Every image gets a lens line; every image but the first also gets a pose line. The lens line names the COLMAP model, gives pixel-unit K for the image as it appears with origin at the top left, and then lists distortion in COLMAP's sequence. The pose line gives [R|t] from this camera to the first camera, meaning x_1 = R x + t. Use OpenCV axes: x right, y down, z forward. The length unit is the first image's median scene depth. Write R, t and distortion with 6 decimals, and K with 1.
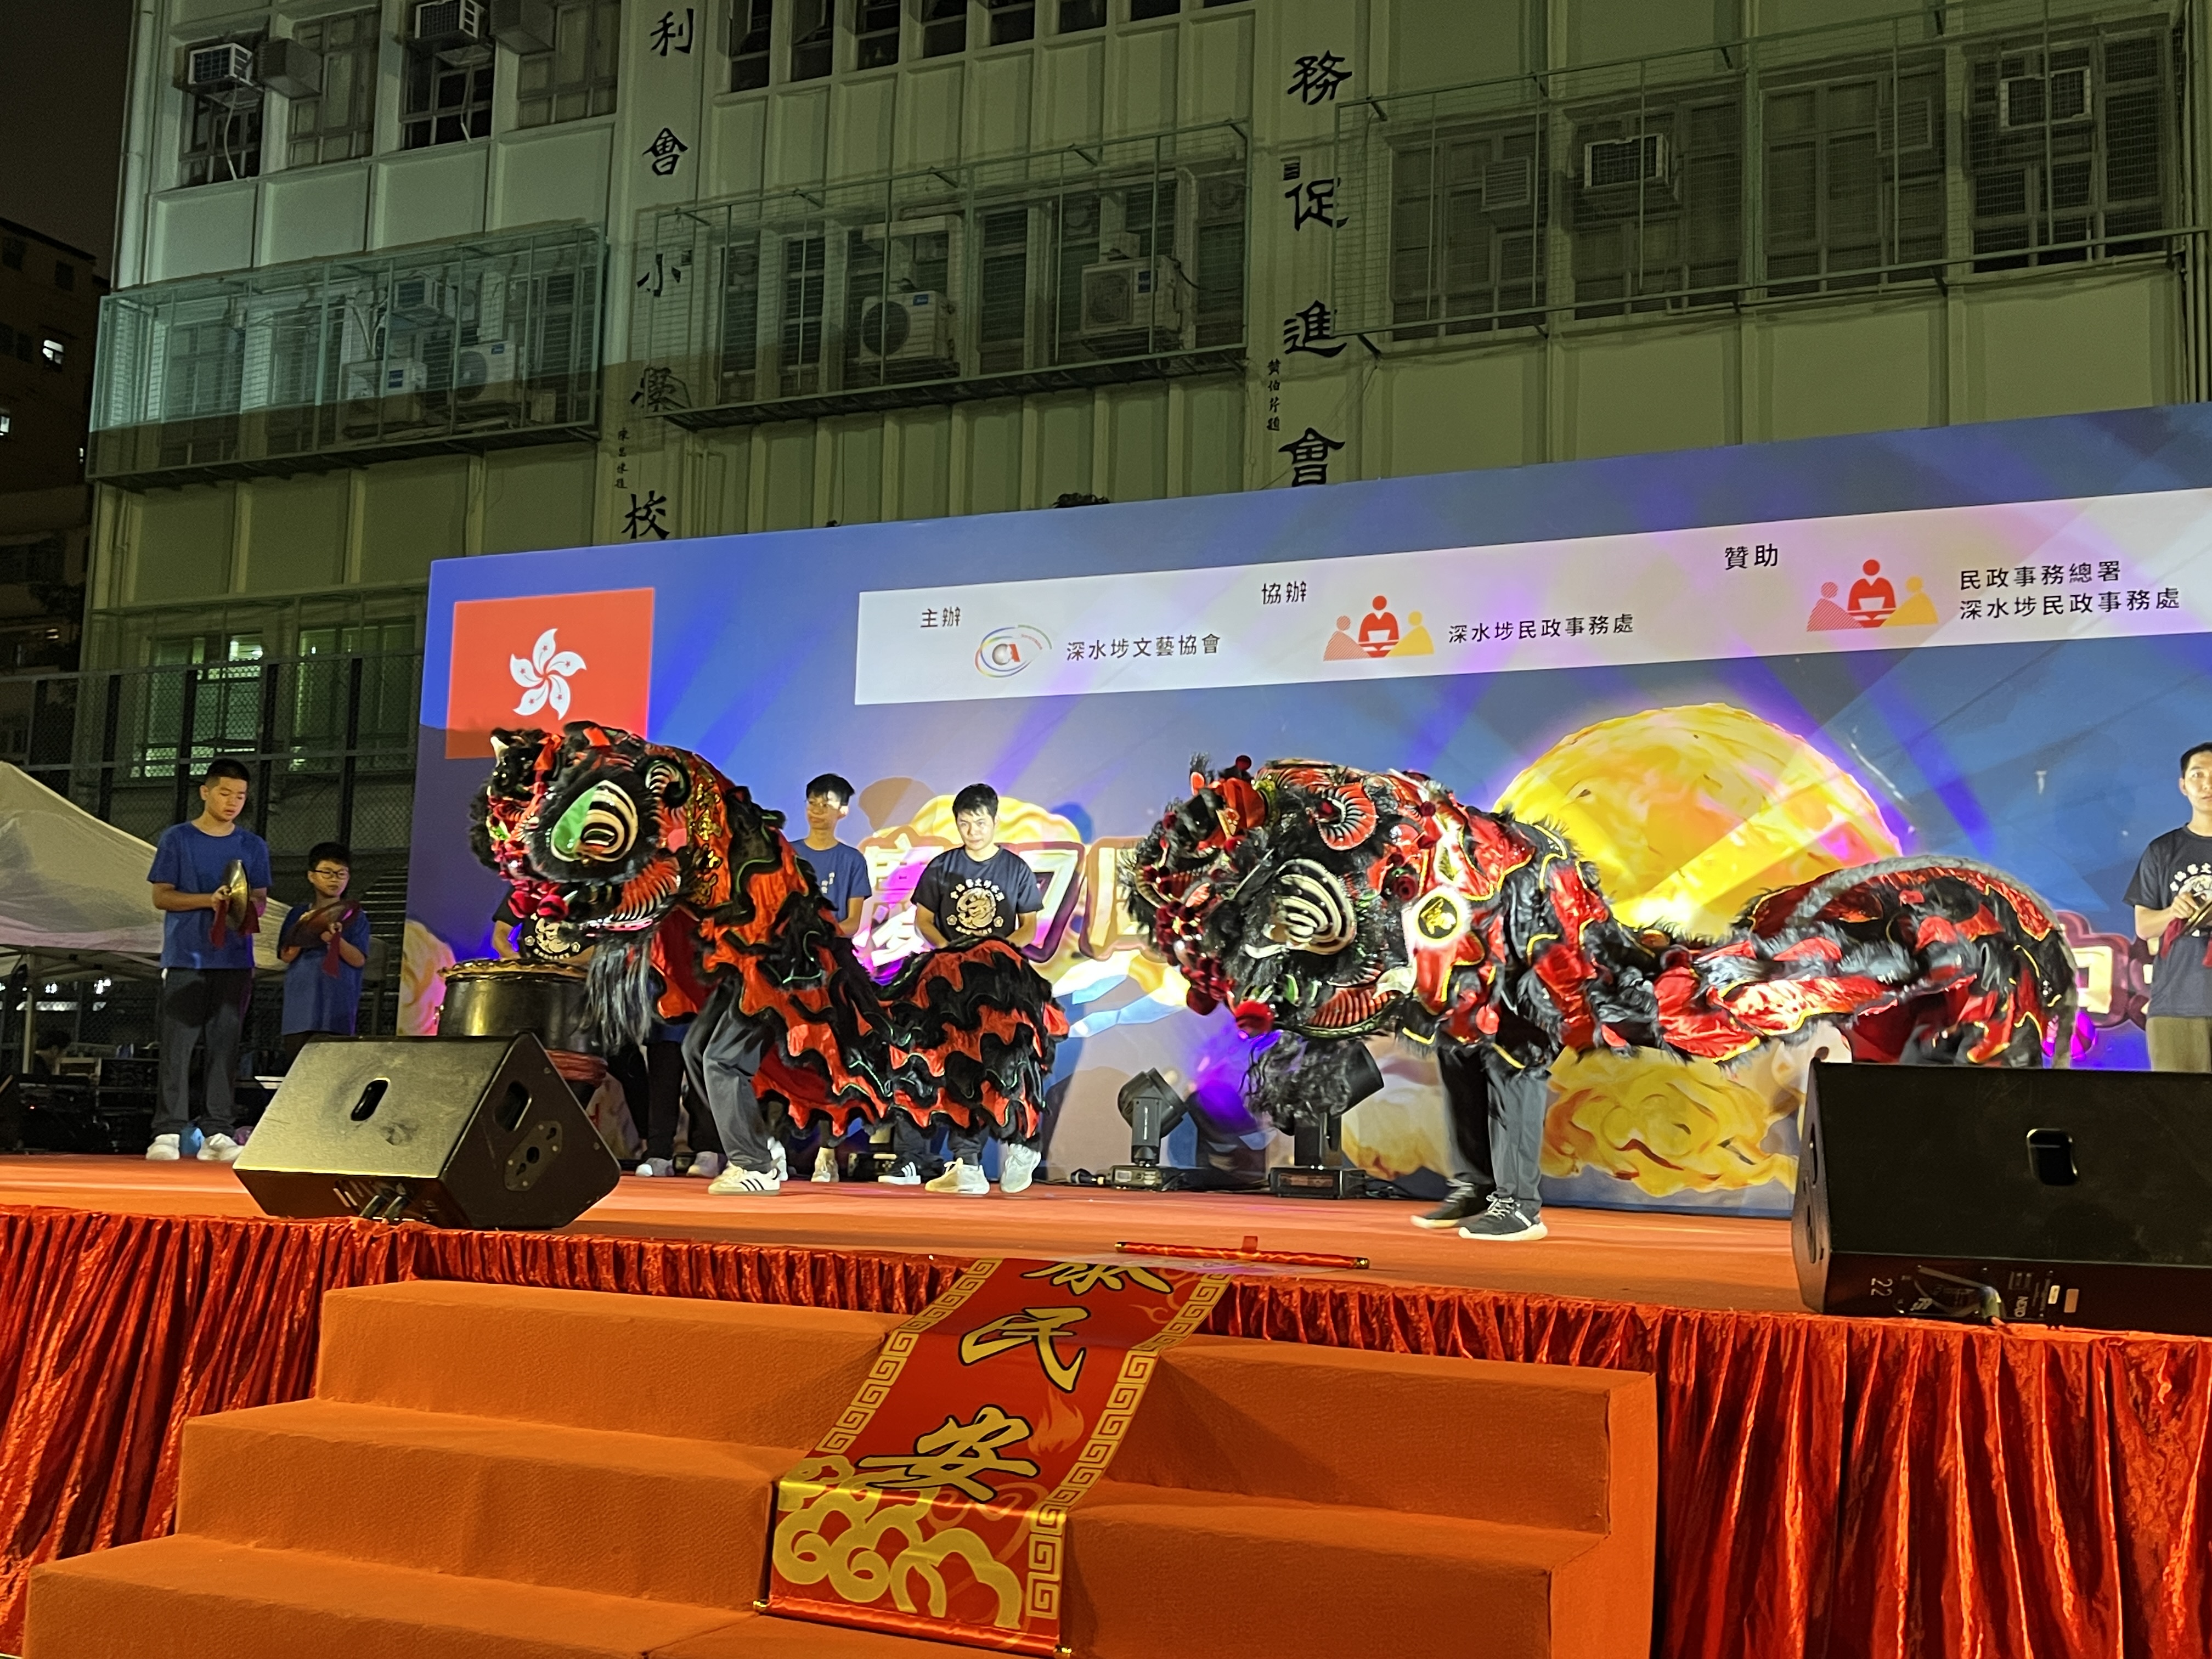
lens RADIAL K [[2363.0, 0, 1121.4], [0, 2363.0, 825.1], [0, 0, 1]] dist [0.096229, -0.201785]
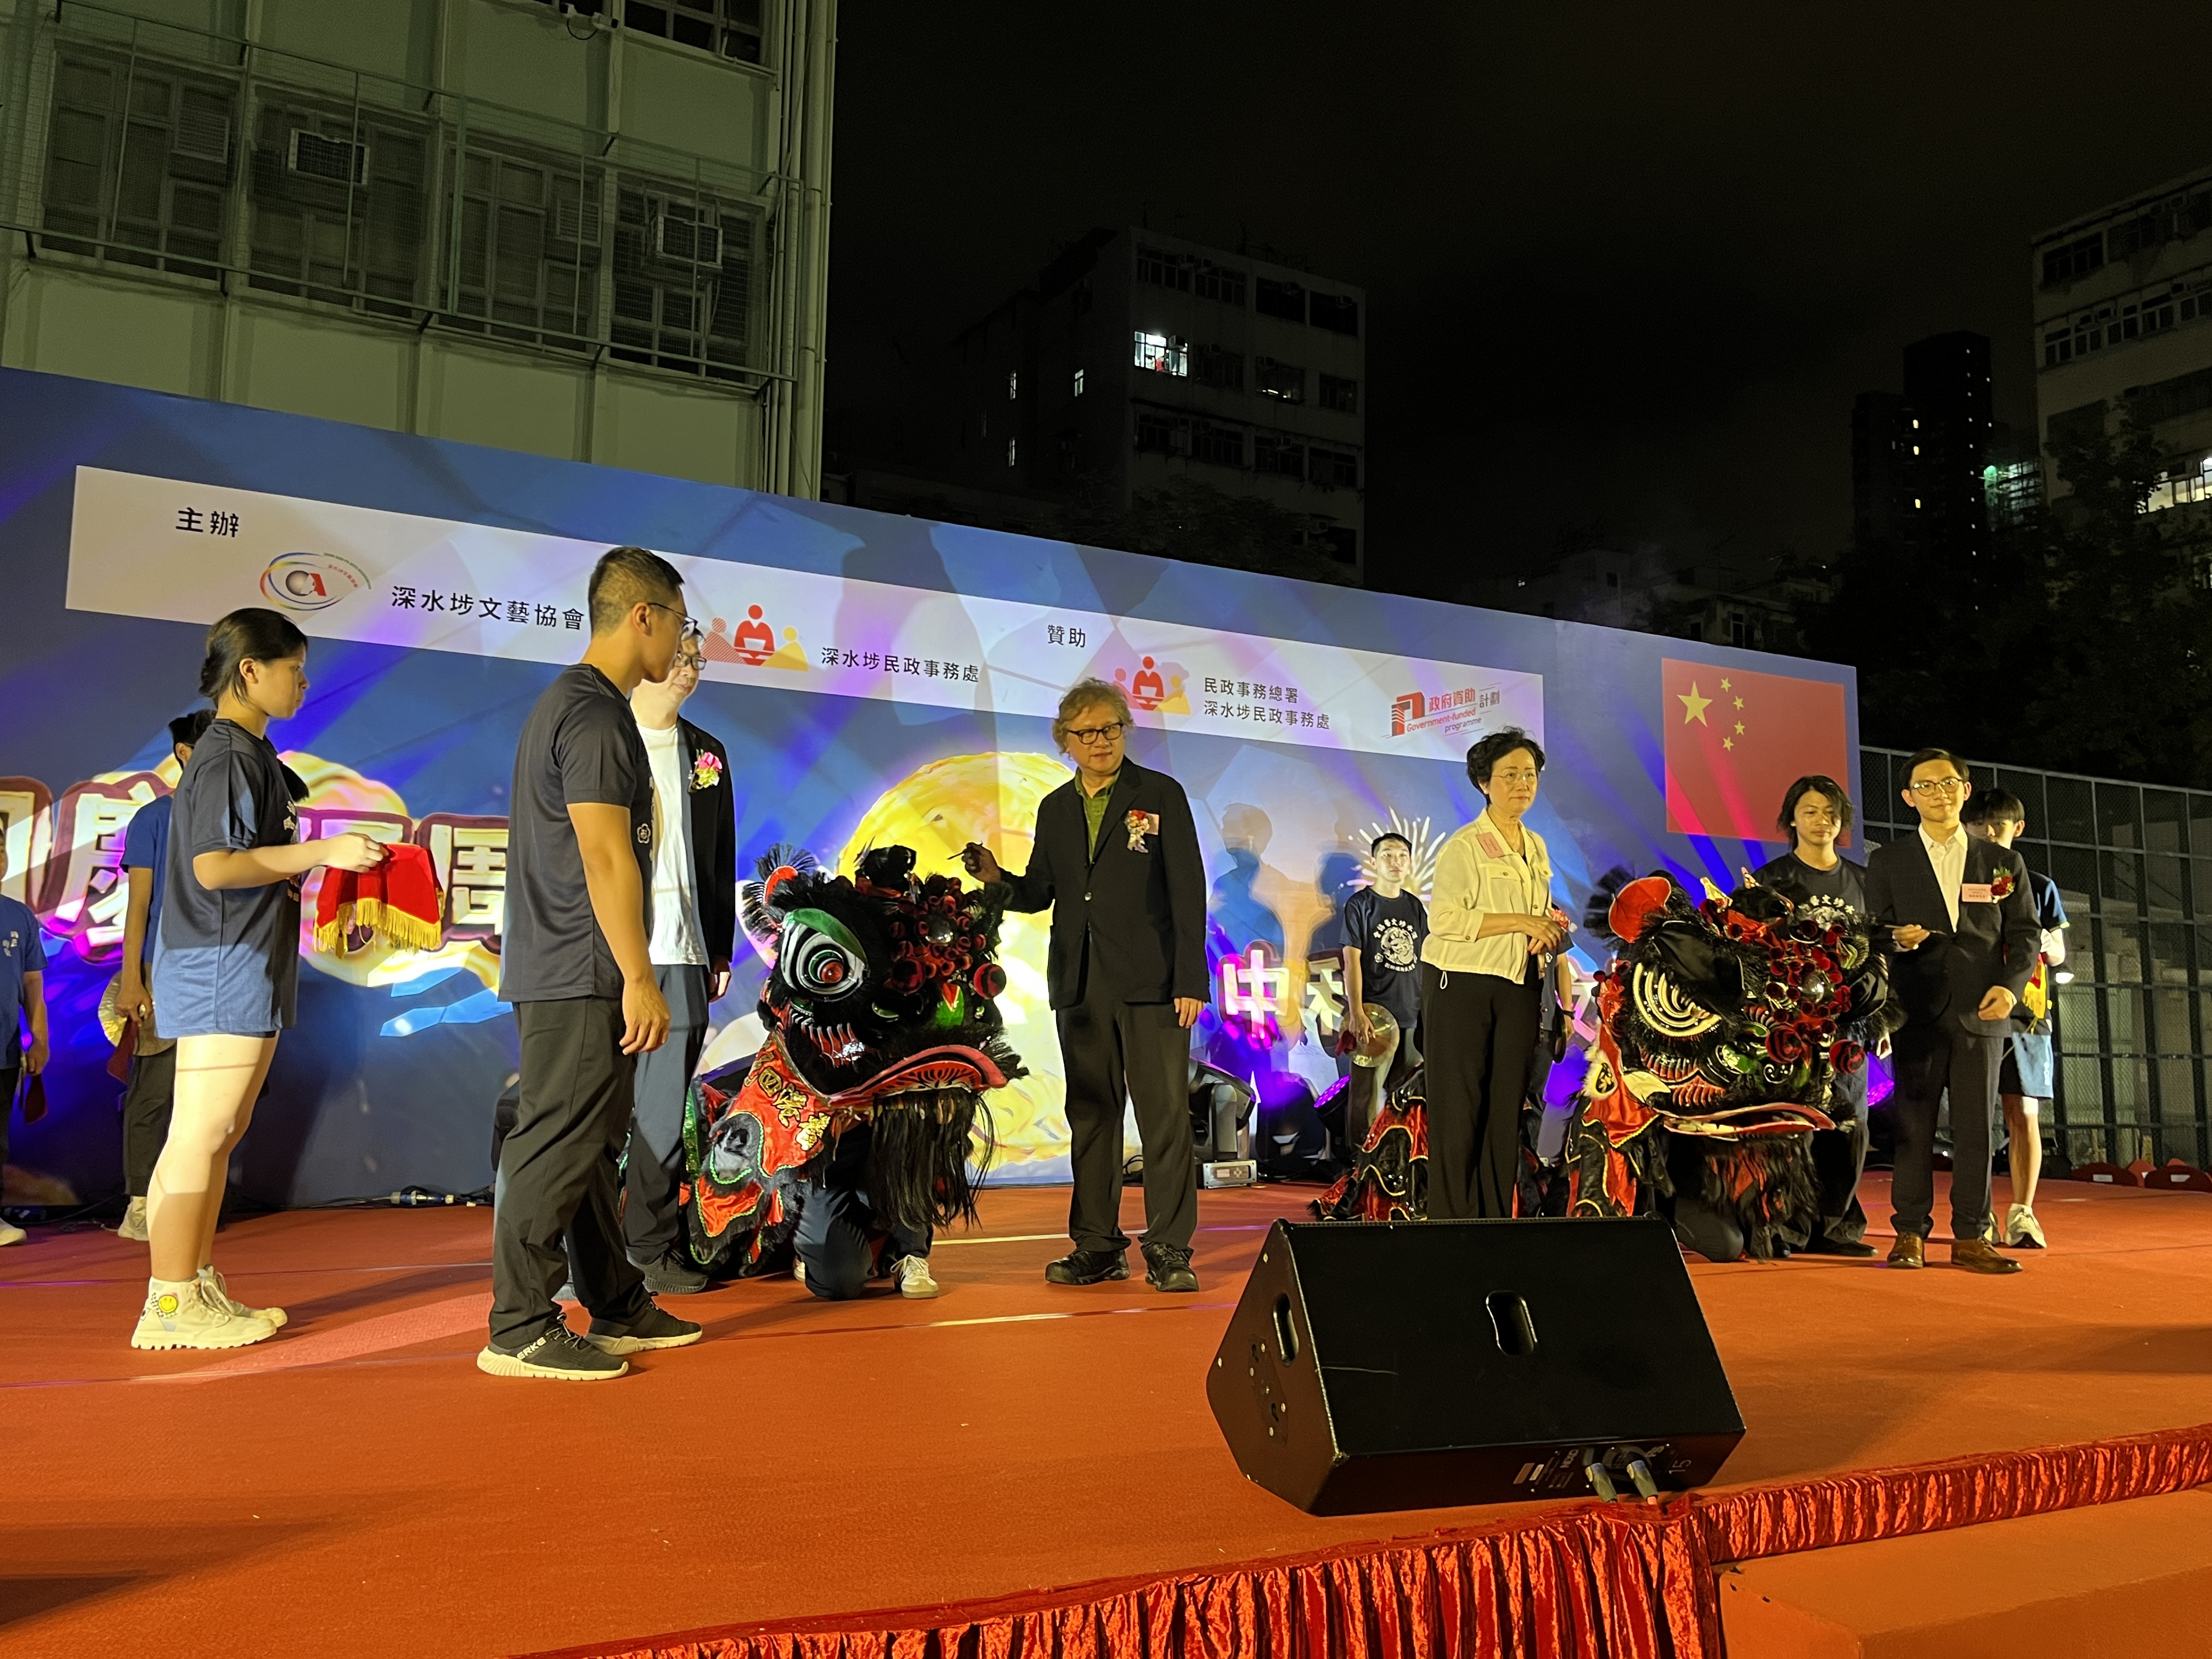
lens RADIAL K [[1793.3, 0, 1106.0], [0, 1793.3, 829.5], [0, 0, 1]] dist [0.072955, -0.098447]
pose [[0.596672, 0.066939, 0.799689, -0.204285], [-0.098982, 0.995044, -0.009438, -0.003659], [-0.796358, -0.073523, 0.600341, 0.195198]]
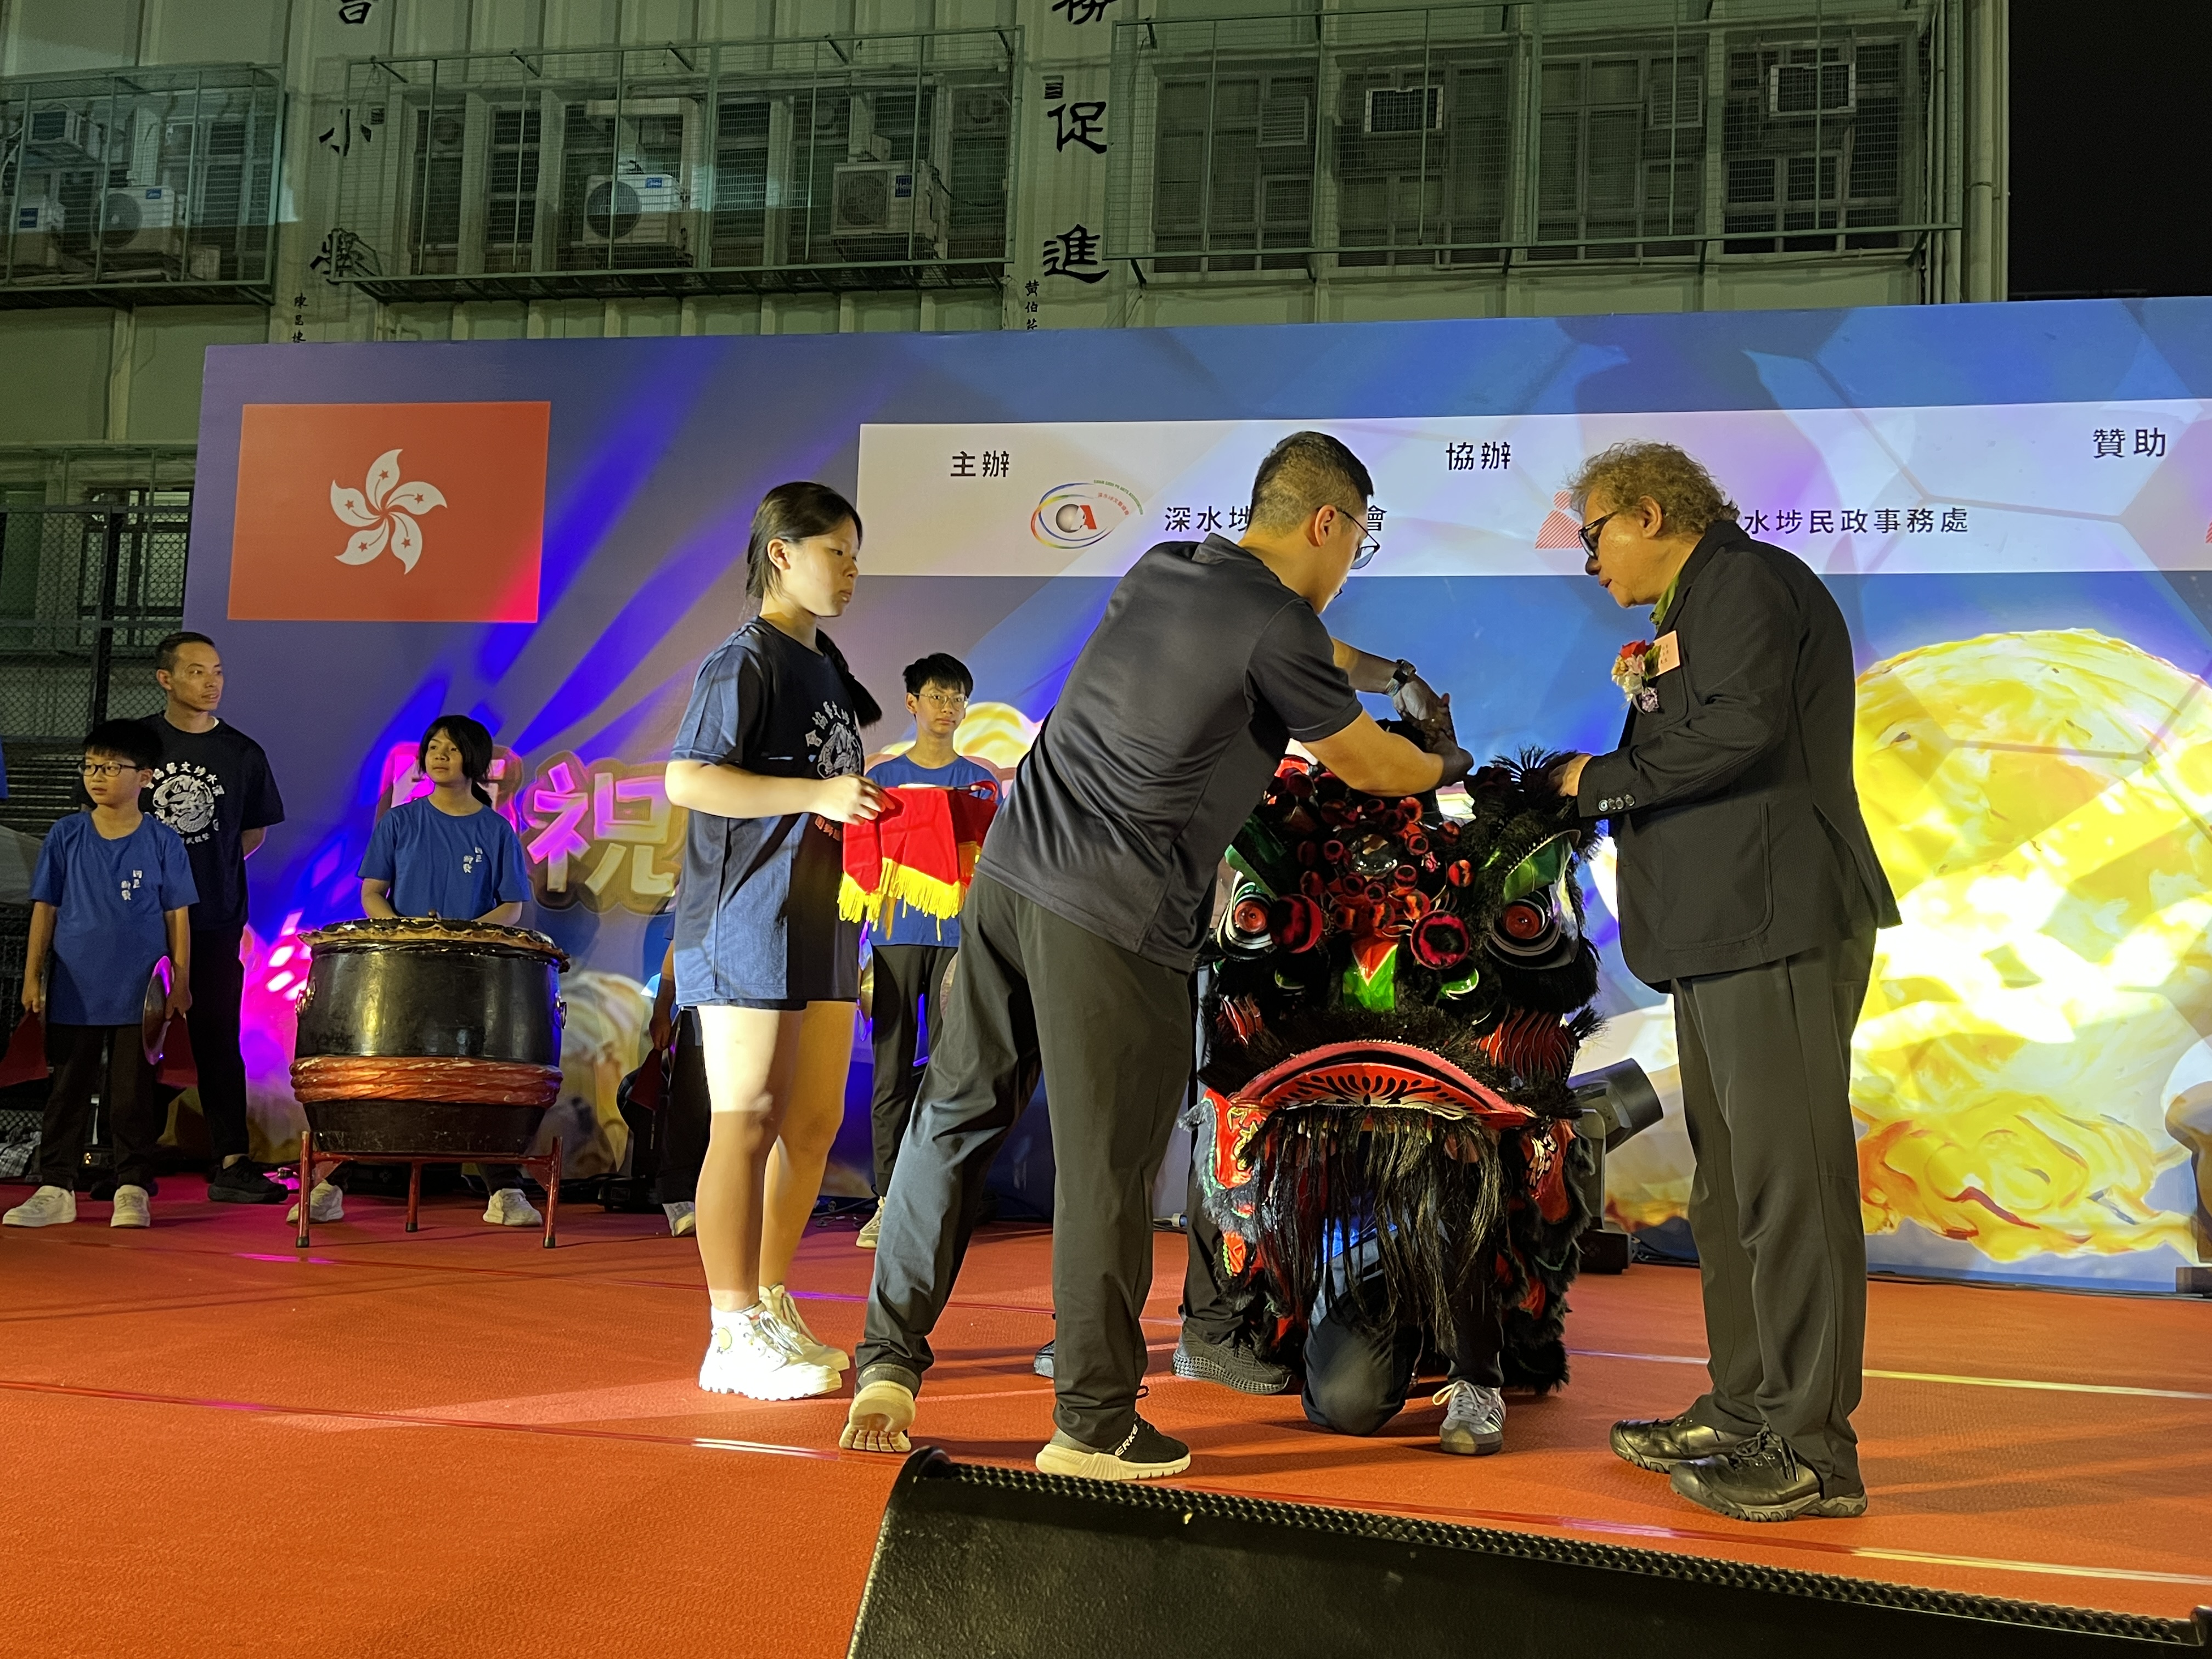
lens RADIAL K [[1927.2, 0, 1106.0], [0, 1927.2, 829.5], [0, 0, 1]] dist [0.057847, -0.055408]
pose [[0.969384, 0.032113, 0.243442, -0.097037], [-0.041803, 0.998522, 0.034742, 0.002581], [-0.241966, -0.043855, 0.969293, 0.207175]]
